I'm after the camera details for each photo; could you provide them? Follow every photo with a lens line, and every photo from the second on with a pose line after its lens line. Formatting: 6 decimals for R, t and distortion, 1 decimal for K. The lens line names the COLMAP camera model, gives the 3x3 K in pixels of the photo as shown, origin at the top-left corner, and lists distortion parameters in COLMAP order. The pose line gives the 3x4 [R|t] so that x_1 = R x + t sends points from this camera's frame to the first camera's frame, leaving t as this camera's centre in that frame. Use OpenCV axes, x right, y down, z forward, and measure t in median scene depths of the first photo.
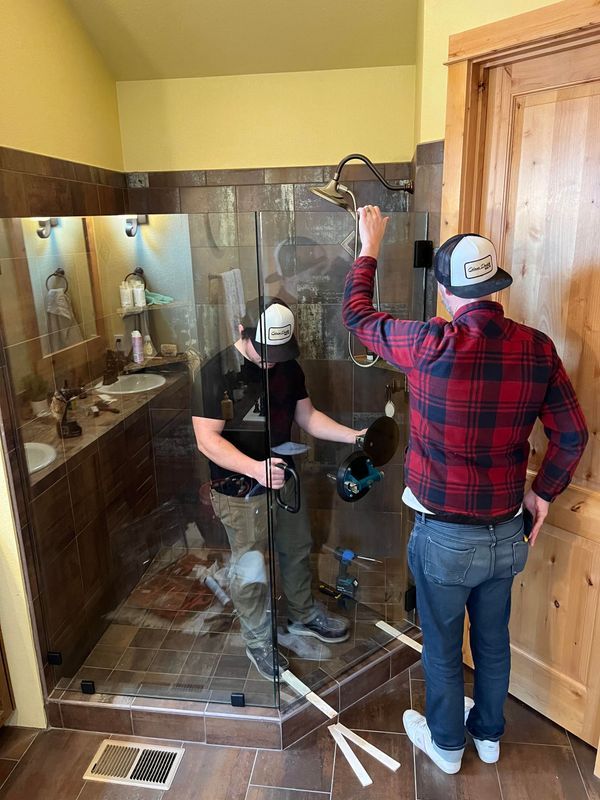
lens RADIAL K [[604.0, 0, 303.0], [0, 604.0, 402.2], [0, 0, 1]] dist [0.033552, -0.050351]
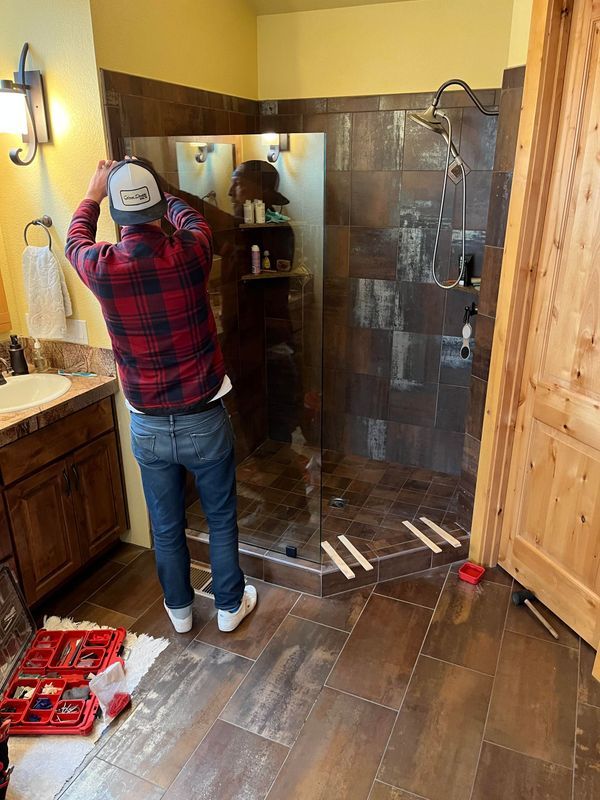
lens RADIAL K [[604.0, 0, 296.5], [0, 604.0, 401.6], [0, 0, 1]] dist [0.033552, -0.050351]
pose [[0.958372, 0.122378, -0.257965, 0.144483], [-0.096938, 0.989284, 0.109178, 0.047138], [0.268562, -0.079626, 0.959966, -0.112668]]
